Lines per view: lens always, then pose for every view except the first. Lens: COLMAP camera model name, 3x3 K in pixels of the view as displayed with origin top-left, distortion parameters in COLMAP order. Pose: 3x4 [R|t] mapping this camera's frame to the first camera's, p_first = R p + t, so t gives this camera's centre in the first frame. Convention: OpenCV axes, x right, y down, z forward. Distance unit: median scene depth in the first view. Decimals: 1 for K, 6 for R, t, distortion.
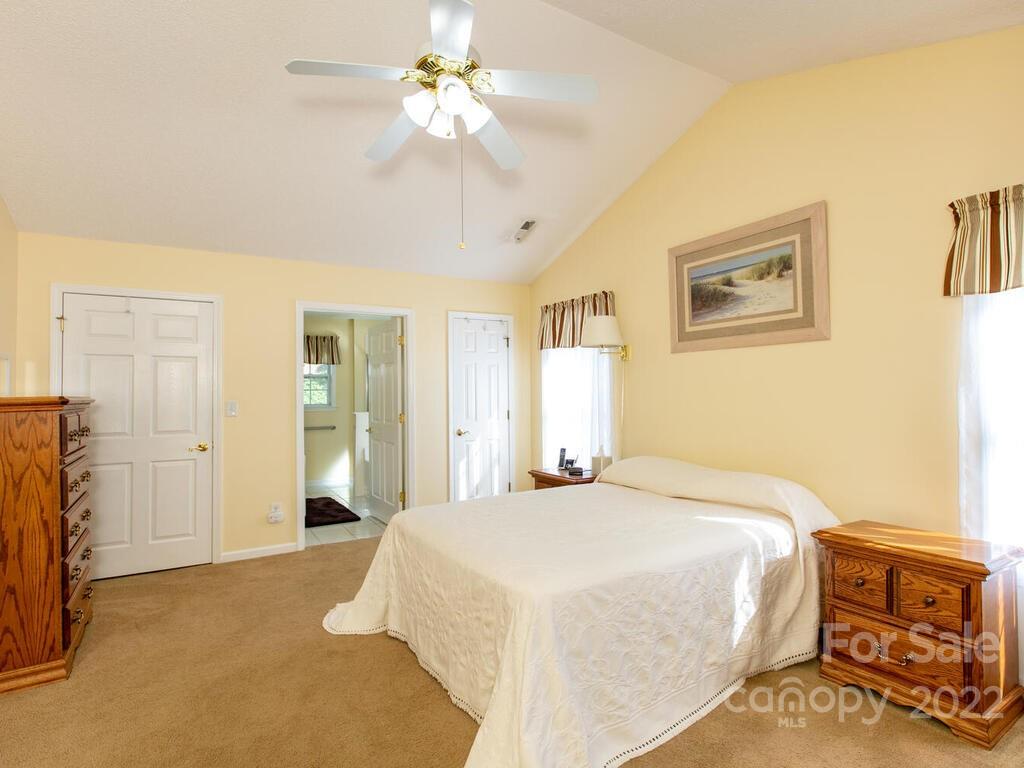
lens RADIAL K [[521.0, 0, 512.0], [0, 521.0, 384.0], [0, 0, 1]] dist [-0.002124, 0.000743]
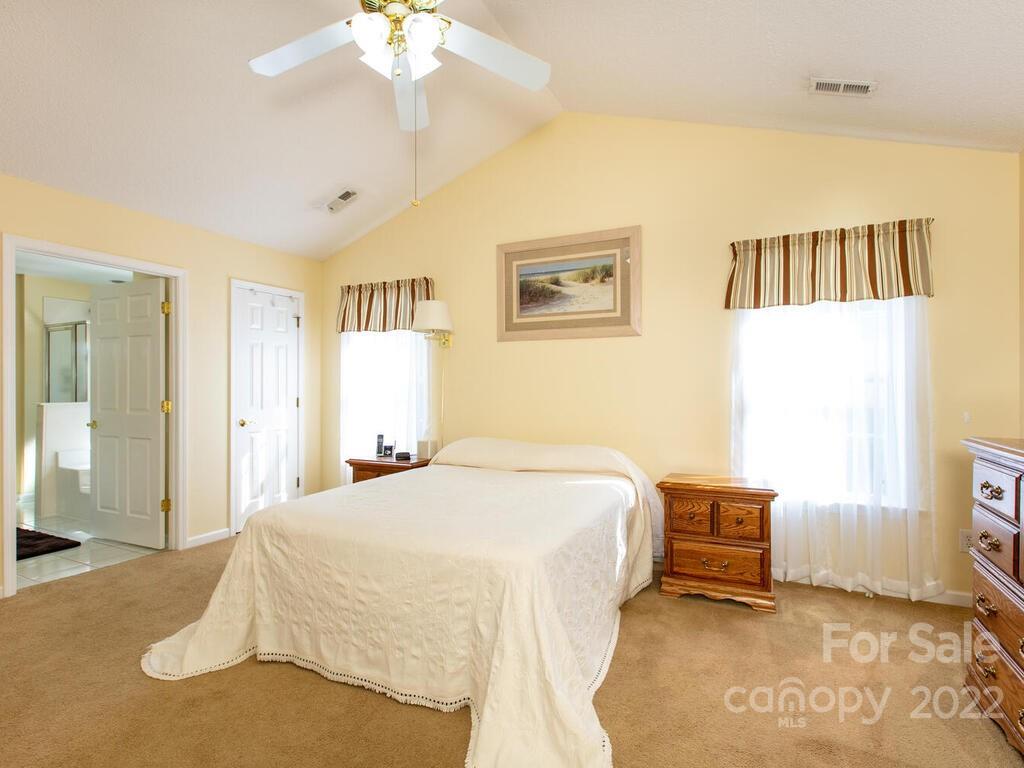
lens RADIAL K [[510.6, 0, 515.6], [0, 510.6, 386.6], [0, 0, 1]] dist [0.003636, 0.001240]
pose [[0.845562, 0.011622, 0.533751, -0.242878], [-0.018778, 0.999792, 0.007977, 0.027087], [-0.533547, -0.016768, 0.845604, 0.081037]]
